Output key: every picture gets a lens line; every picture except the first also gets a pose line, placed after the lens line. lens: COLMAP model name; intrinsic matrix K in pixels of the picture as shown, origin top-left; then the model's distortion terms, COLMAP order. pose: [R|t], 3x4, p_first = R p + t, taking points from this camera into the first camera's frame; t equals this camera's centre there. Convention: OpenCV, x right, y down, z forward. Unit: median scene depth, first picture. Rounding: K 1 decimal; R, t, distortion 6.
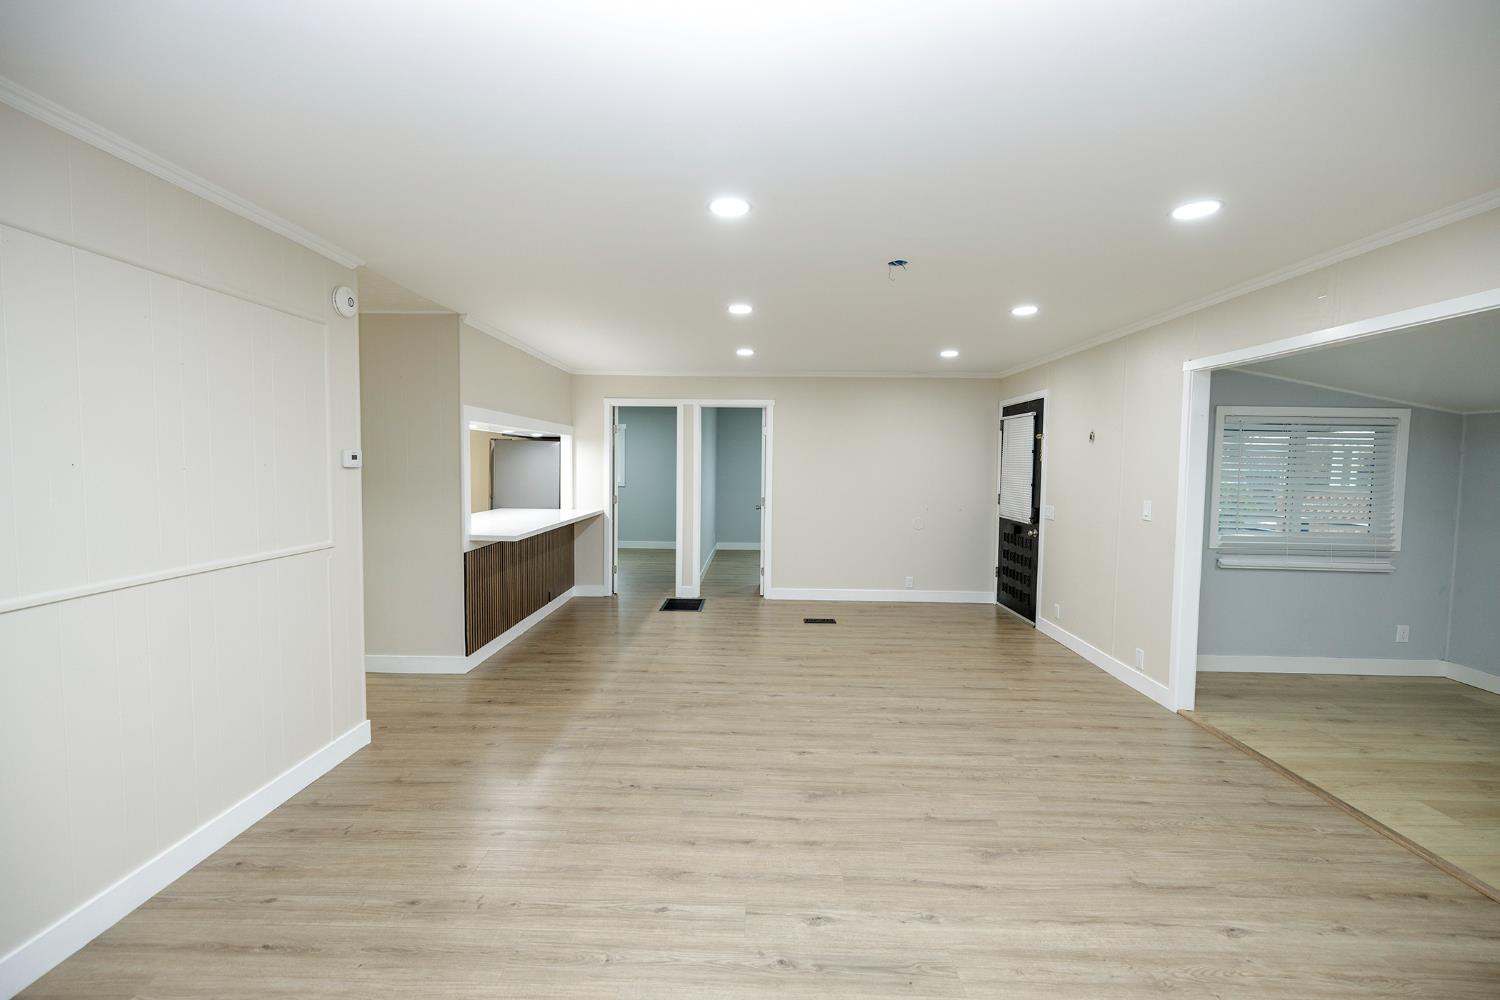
lens RADIAL K [[625.9, 0, 743.1], [0, 625.9, 497.1], [0, 0, 1]] dist [0.001140, 0.000237]
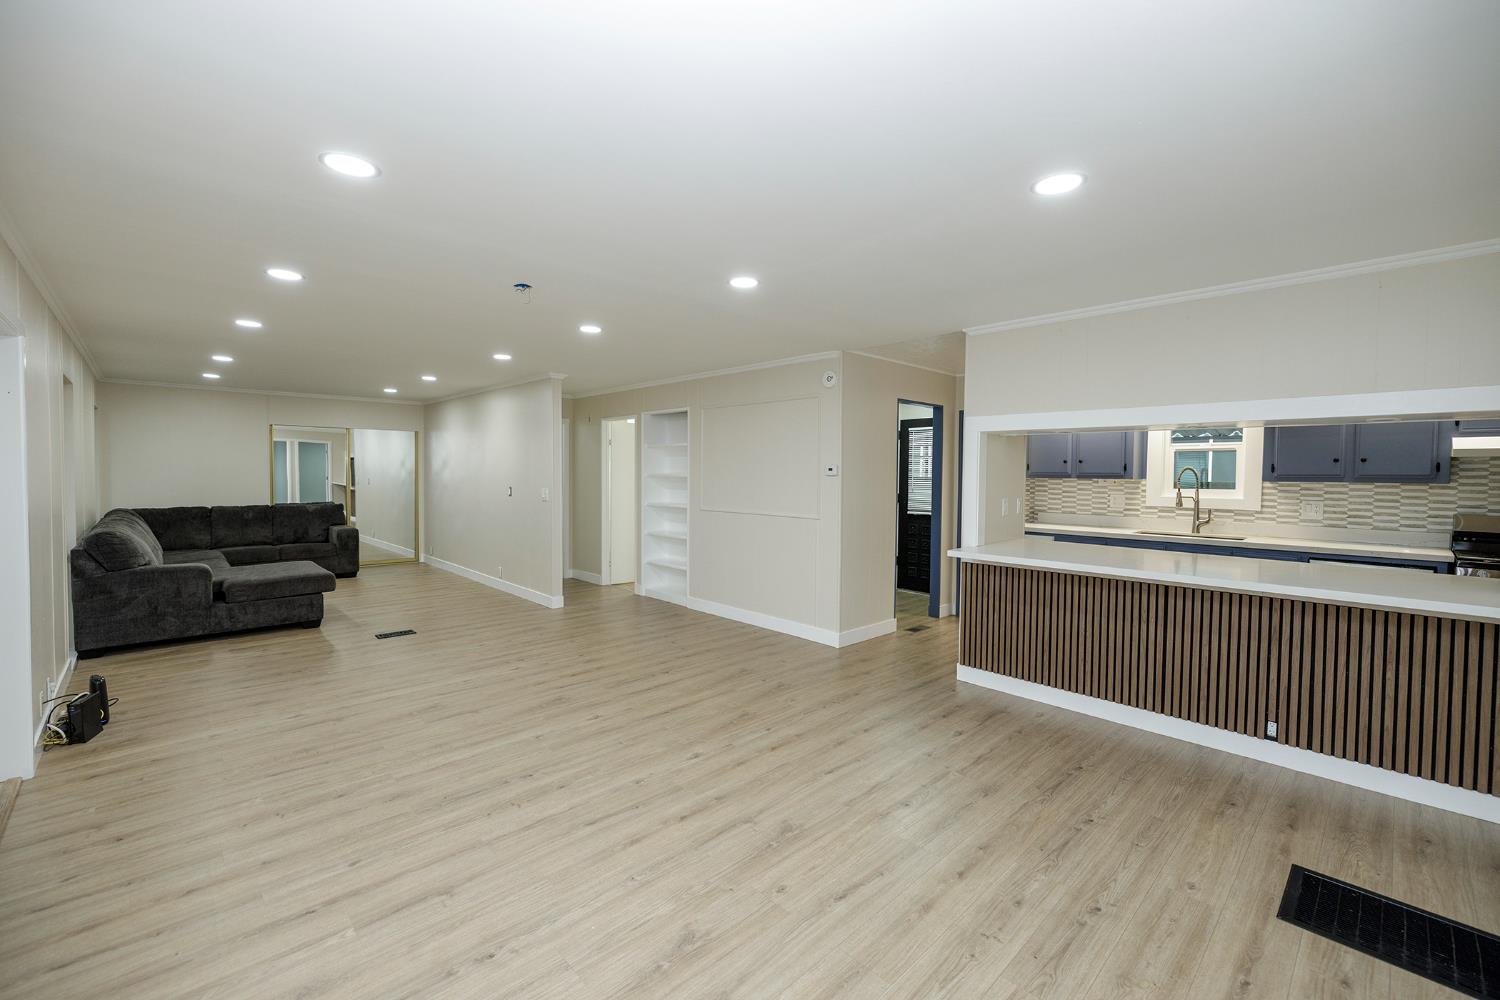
lens RADIAL K [[625.9, 0, 744.4], [0, 625.9, 490.9], [0, 0, 1]] dist [0.001140, 0.000237]
pose [[-0.707495, 0.004404, -0.706704, 0.607129], [-0.055324, 0.996567, 0.061597, -0.079609], [0.704549, 0.082677, -0.704823, 1.674988]]
